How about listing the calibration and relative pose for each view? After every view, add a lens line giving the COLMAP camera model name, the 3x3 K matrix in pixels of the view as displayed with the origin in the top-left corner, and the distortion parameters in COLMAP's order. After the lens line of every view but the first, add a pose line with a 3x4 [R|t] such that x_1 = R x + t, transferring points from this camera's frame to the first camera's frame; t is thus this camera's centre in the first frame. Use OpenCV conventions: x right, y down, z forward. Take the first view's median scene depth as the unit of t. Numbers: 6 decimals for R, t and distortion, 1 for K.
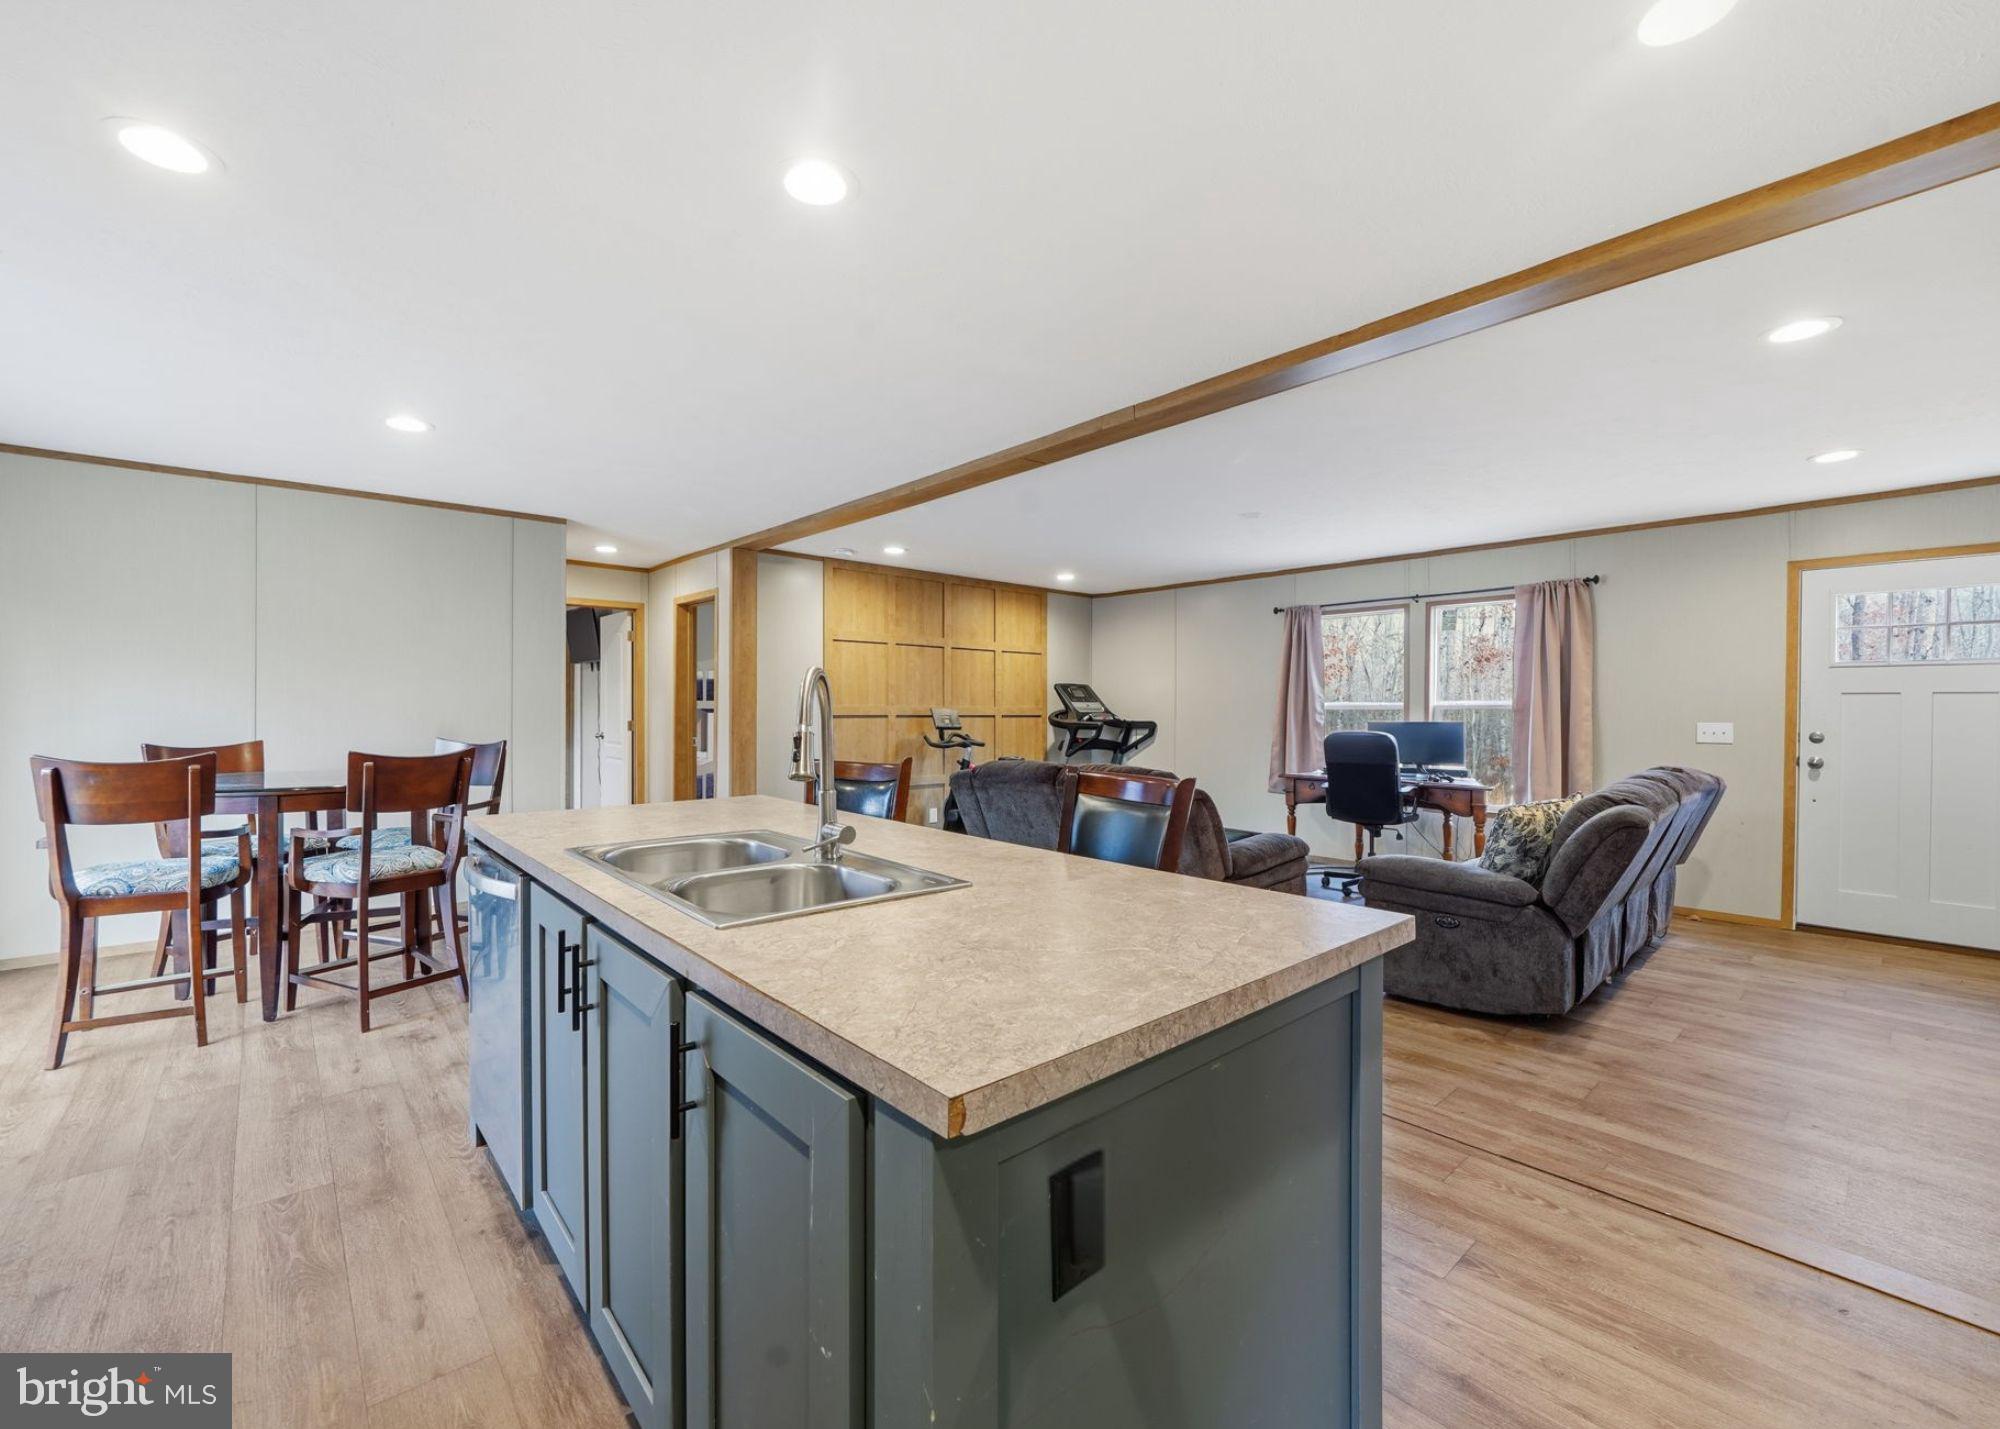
lens RADIAL K [[841.6, 0, 1002.2], [0, 841.6, 709.0], [0, 0, 1]] dist [-0.002397, 0.000073]
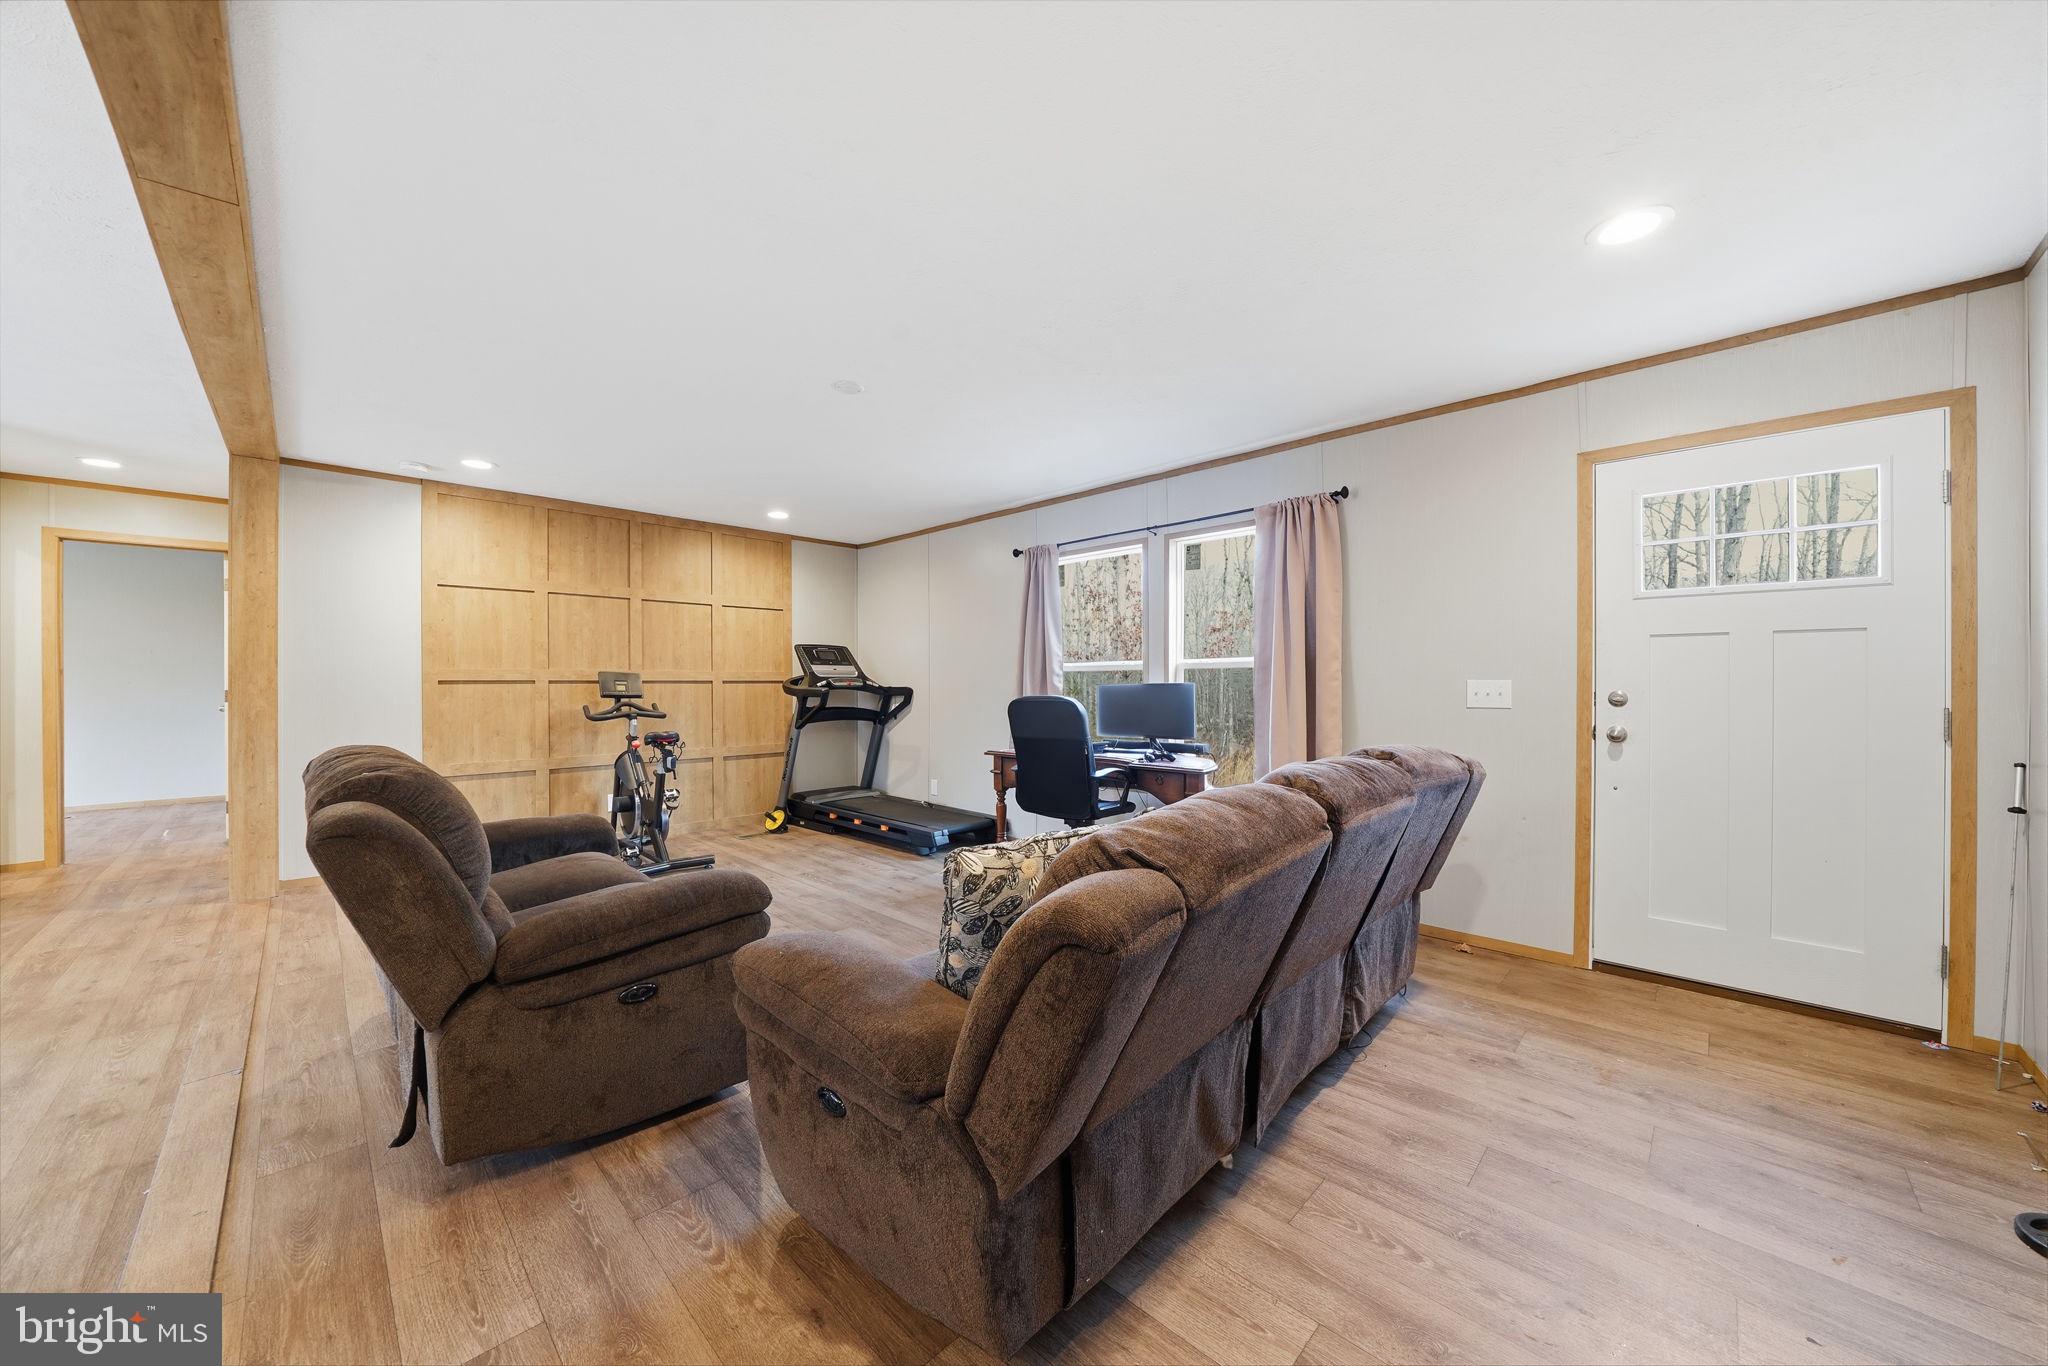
lens RADIAL K [[719.9, 0, 1022.1], [0, 719.9, 676.6], [0, 0, 1]] dist [-0.011777, -0.000168]
pose [[0.998521, -0.005249, 0.054111, 0.353343], [0.005623, 0.999961, -0.006756, 0.013258], [-0.054074, 0.007050, 0.998512, 0.345497]]
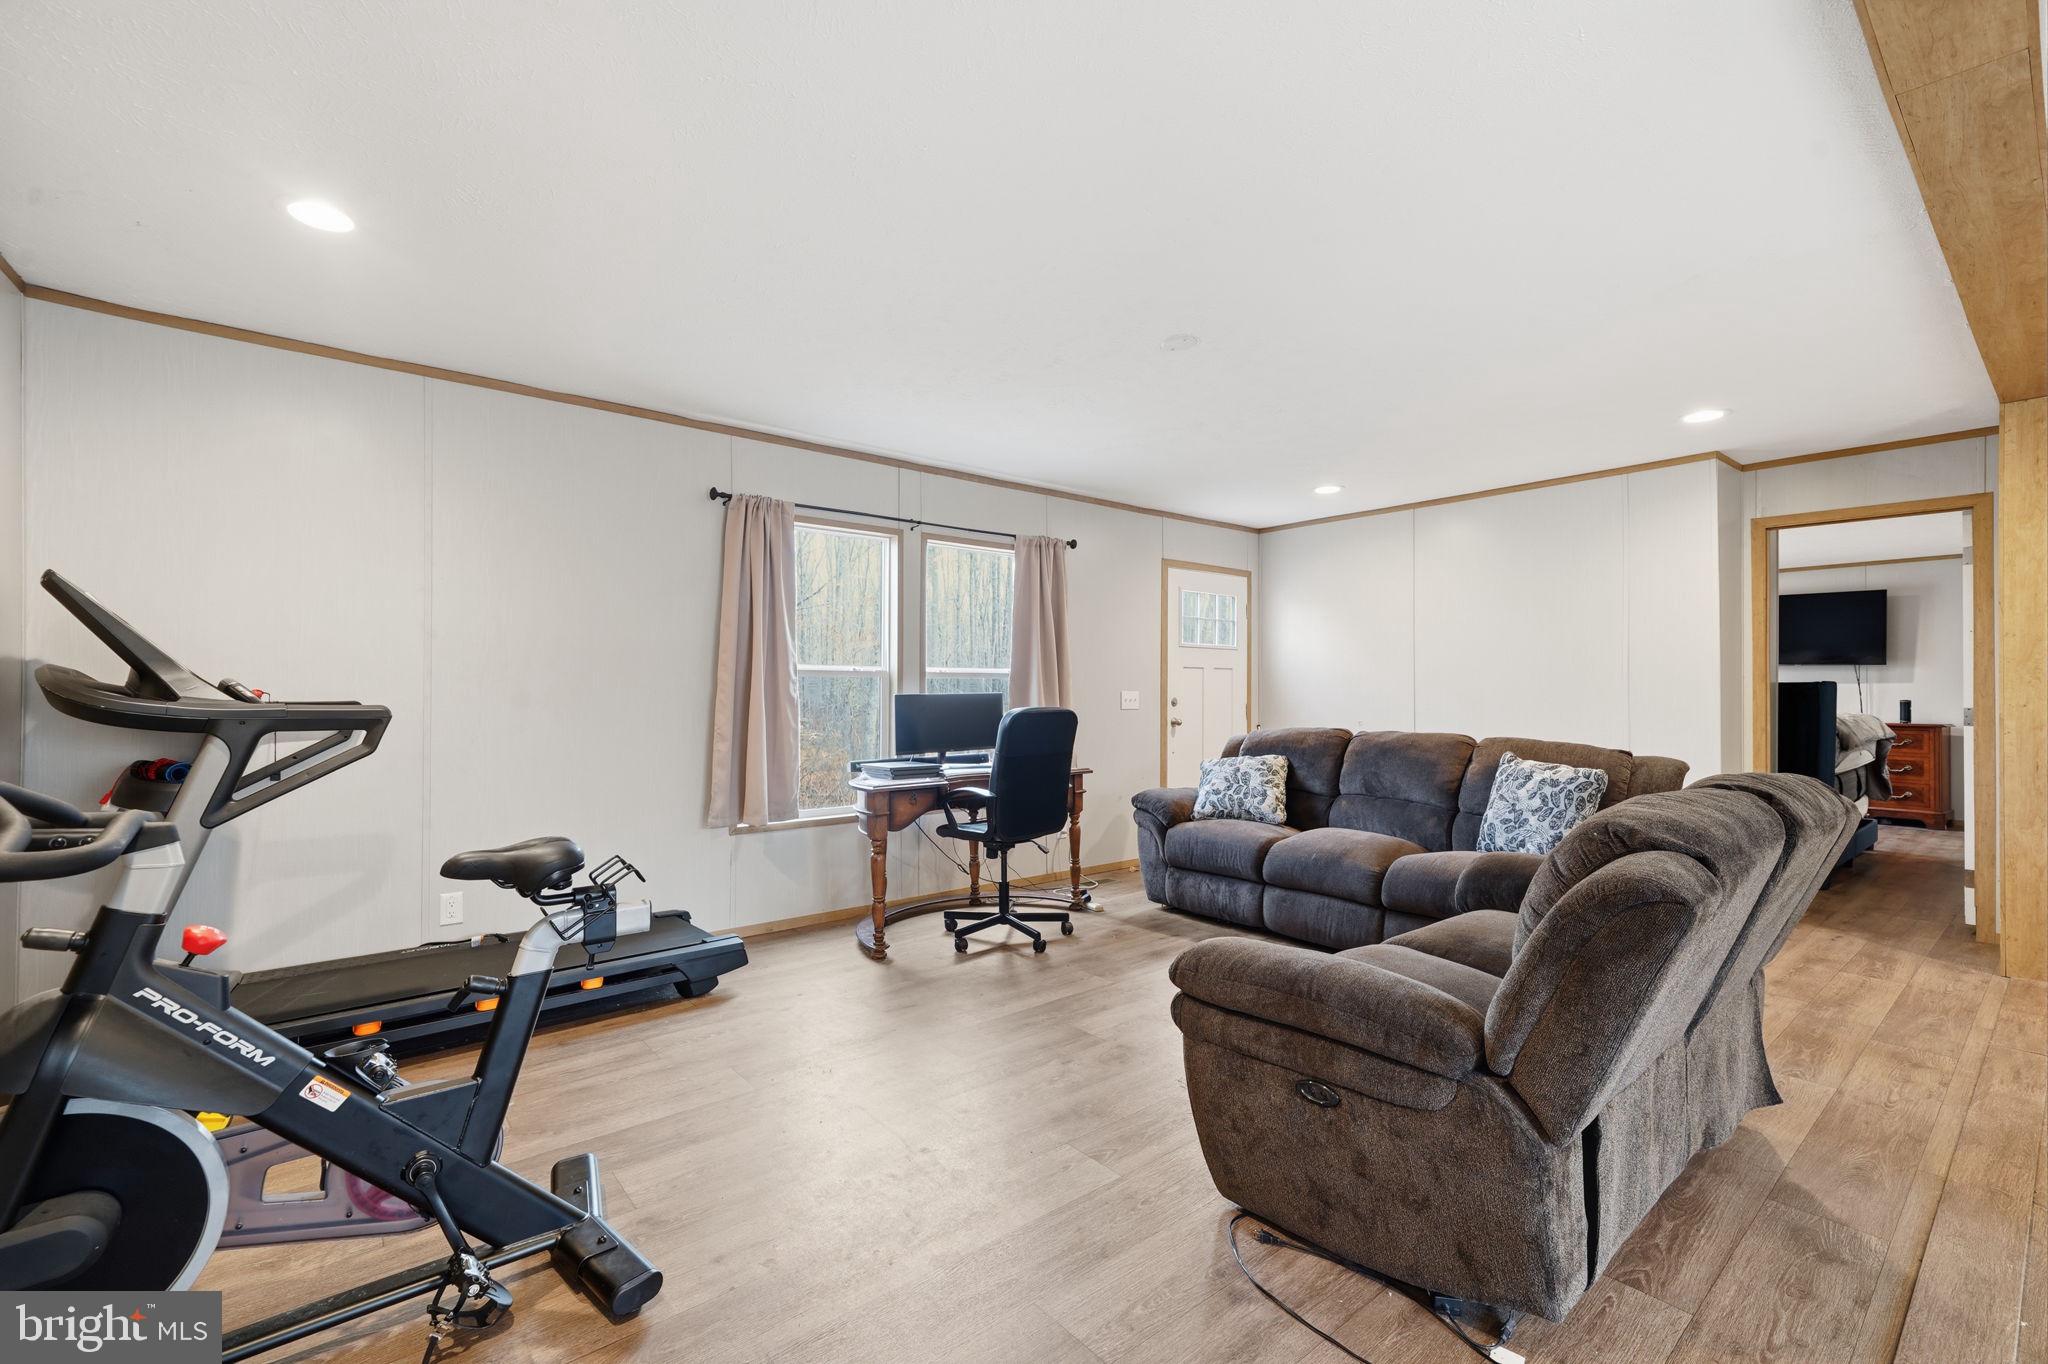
lens RADIAL K [[856.7, 0, 1027.5], [0, 856.7, 685.6], [0, 0, 1]] dist [0.001340, 0.000309]
pose [[0.054739, 0.006036, 0.998482, -0.255117], [0.006617, 0.999958, -0.006407, 0.013397], [-0.998479, 0.006958, 0.054696, 0.927798]]
